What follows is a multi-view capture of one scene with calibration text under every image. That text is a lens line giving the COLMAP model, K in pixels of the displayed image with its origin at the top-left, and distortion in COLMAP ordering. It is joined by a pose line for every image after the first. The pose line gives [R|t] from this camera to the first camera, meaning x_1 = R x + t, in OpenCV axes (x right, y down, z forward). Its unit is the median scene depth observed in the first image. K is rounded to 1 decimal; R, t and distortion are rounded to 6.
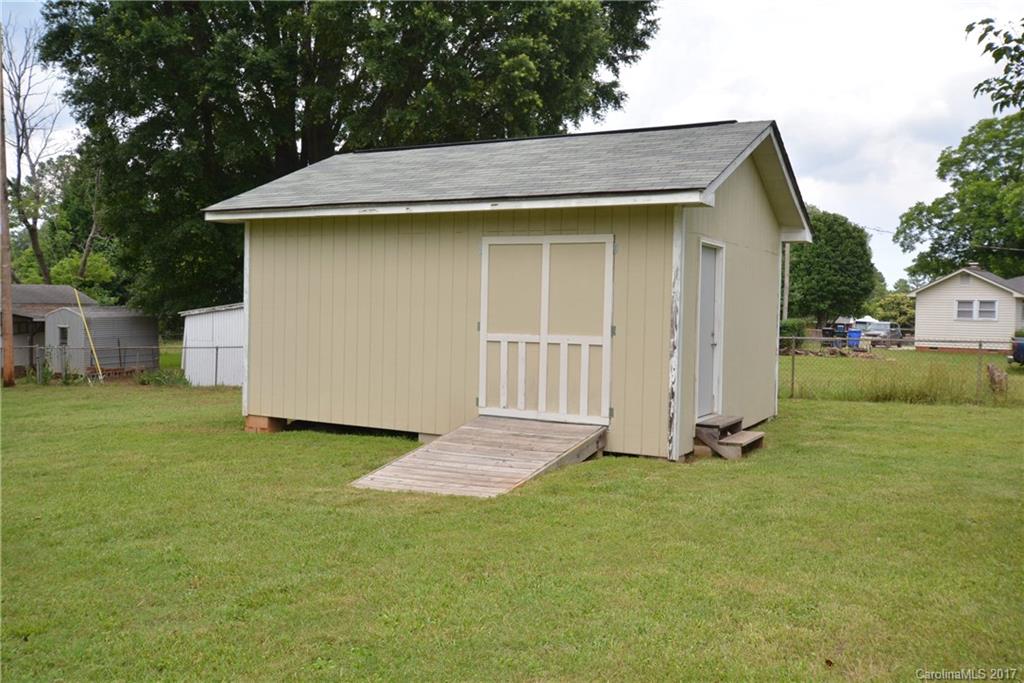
lens RADIAL K [[905.4, 0, 512.0], [0, 905.4, 341.5], [0, 0, 1]] dist [0.002681, 0.003684]
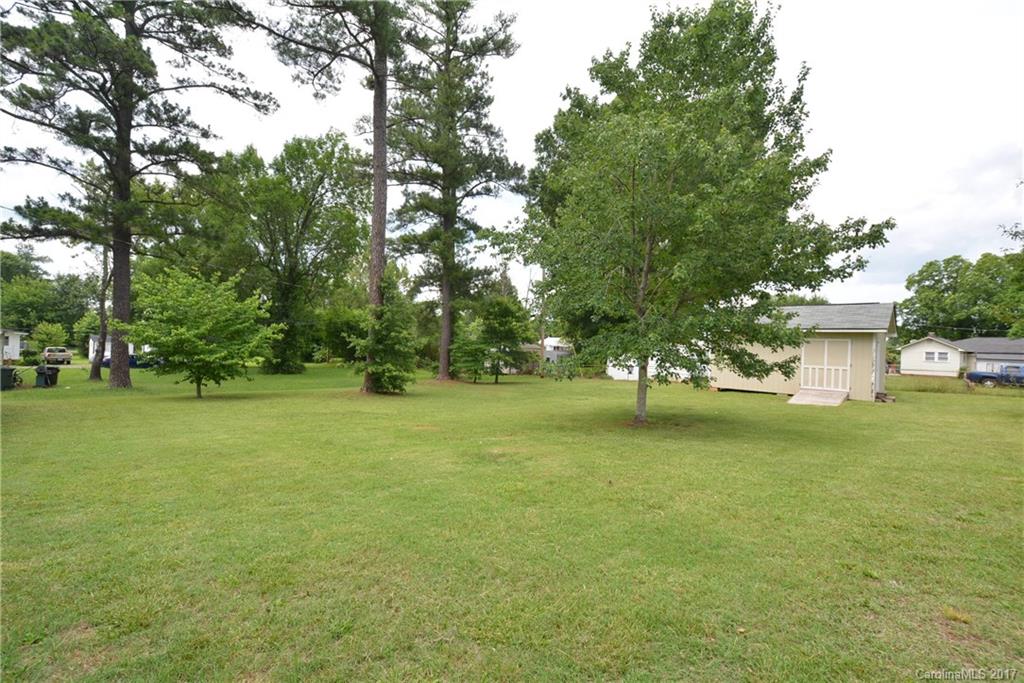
lens RADIAL K [[460.9, 0, 512.0], [0, 460.9, 341.5], [0, 0, 1]] dist [-0.000430, -0.000034]
pose [[0.970708, 0.013218, -0.239897, -0.191386], [-0.024696, 0.998686, -0.044902, 0.001981], [0.238988, 0.049511, 0.969759, -0.277714]]
